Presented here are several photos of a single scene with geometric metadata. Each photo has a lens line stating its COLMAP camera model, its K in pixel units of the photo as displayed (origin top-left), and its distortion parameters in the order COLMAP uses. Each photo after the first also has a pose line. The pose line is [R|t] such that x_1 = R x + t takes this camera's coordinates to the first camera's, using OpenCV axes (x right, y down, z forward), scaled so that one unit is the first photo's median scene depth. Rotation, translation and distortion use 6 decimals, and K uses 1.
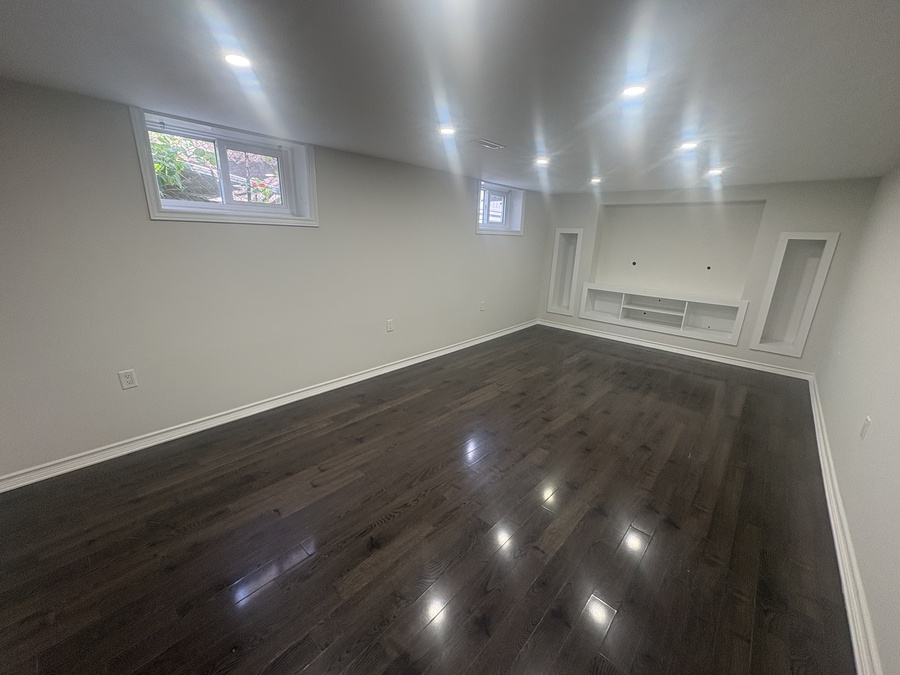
lens RADIAL K [[359.3, 0, 451.7], [0, 359.3, 338.5], [0, 0, 1]] dist [-0.000961, 0.000301]
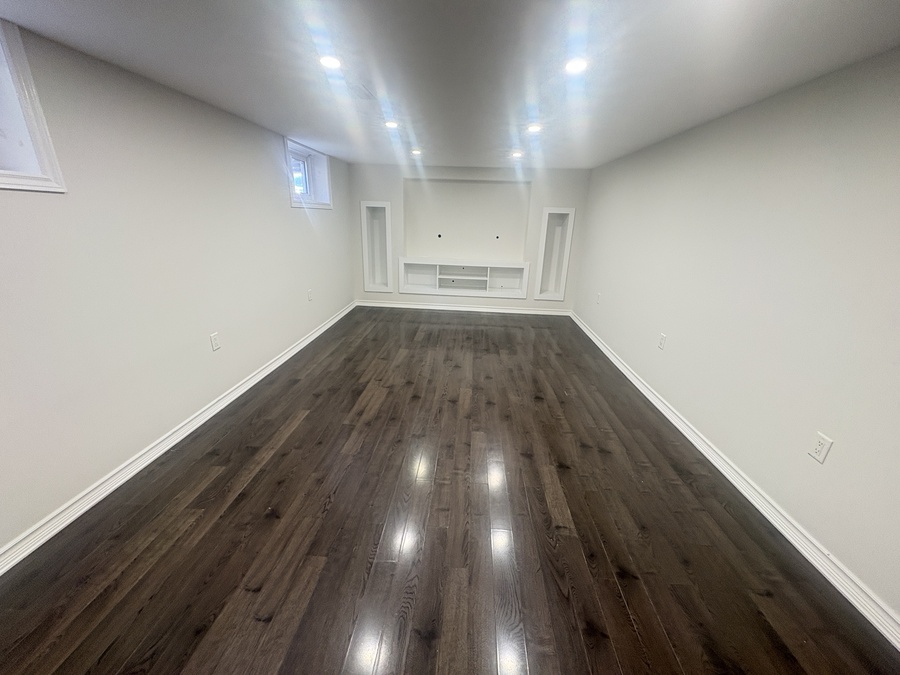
lens RADIAL K [[359.3, 0, 451.8], [0, 359.3, 336.4], [0, 0, 1]] dist [-0.000961, 0.000301]
pose [[0.779938, -0.204773, 0.591409, -0.282522], [0.166215, 0.978797, 0.119704, -0.066310], [-0.603382, 0.004939, 0.797437, 0.215828]]
